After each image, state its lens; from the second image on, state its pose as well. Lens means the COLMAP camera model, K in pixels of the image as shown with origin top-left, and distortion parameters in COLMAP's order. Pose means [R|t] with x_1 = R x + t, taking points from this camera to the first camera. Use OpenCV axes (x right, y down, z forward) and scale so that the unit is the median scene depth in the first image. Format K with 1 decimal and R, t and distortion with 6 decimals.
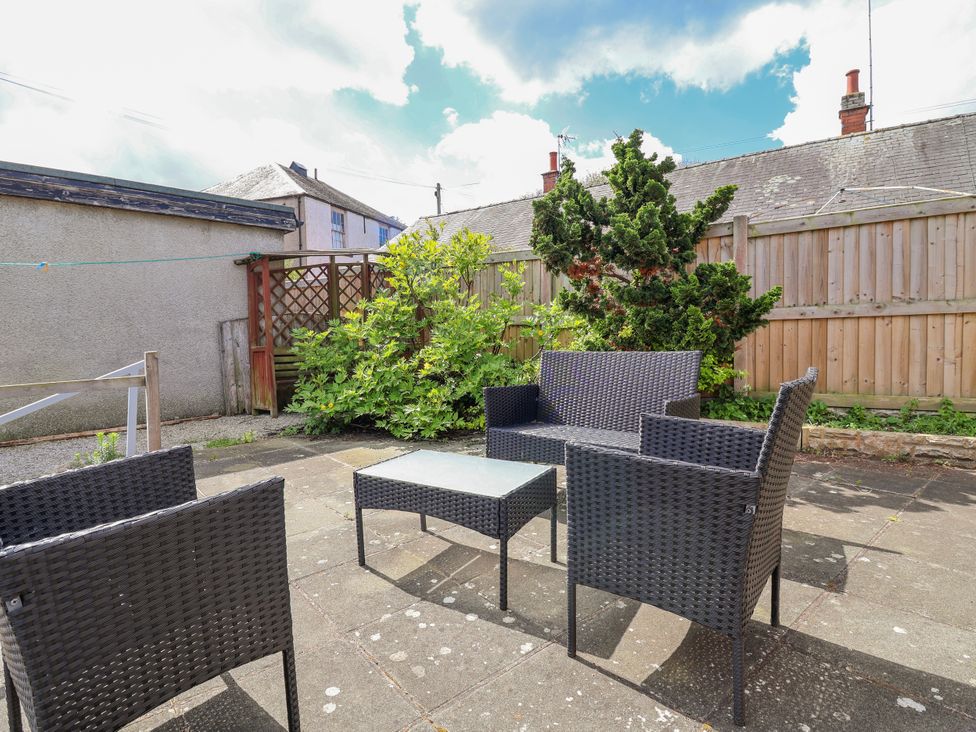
lens RADIAL K [[509.6, 0, 487.7], [0, 509.6, 362.9], [0, 0, 1]] dist [0.005008, -0.015523]
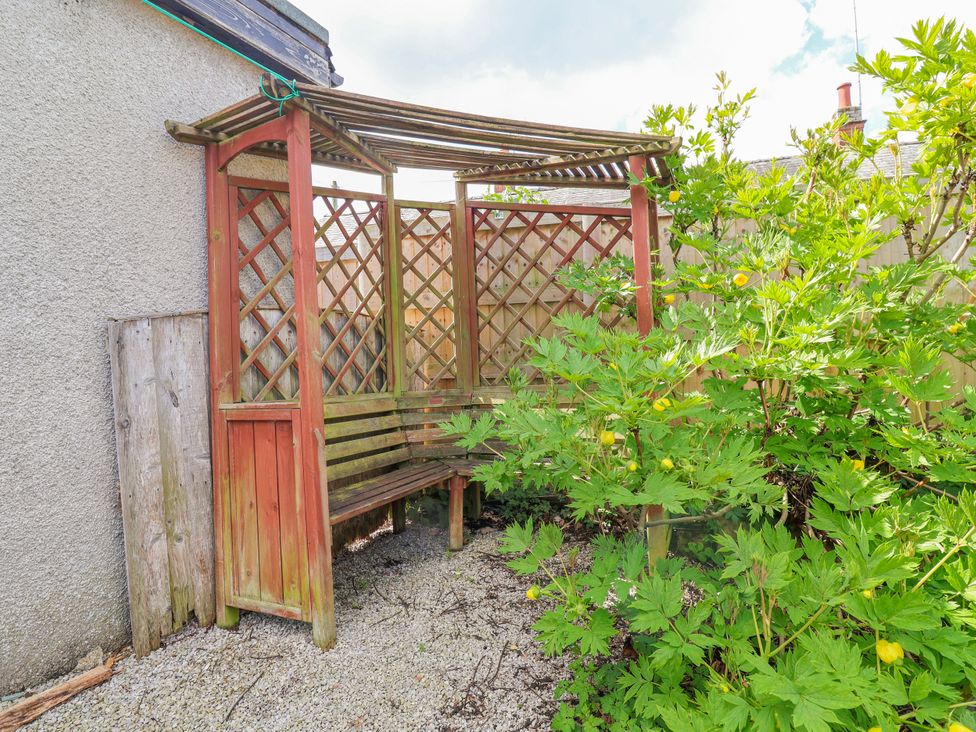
lens RADIAL K [[509.6, 0, 487.7], [0, 509.6, 362.9], [0, 0, 1]] dist [0.005008, -0.015523]
pose [[0.955507, -0.007950, 0.294862, -0.396438], [0.027421, 0.997702, -0.061959, -0.032751], [-0.293692, 0.067288, 0.953529, 0.648451]]
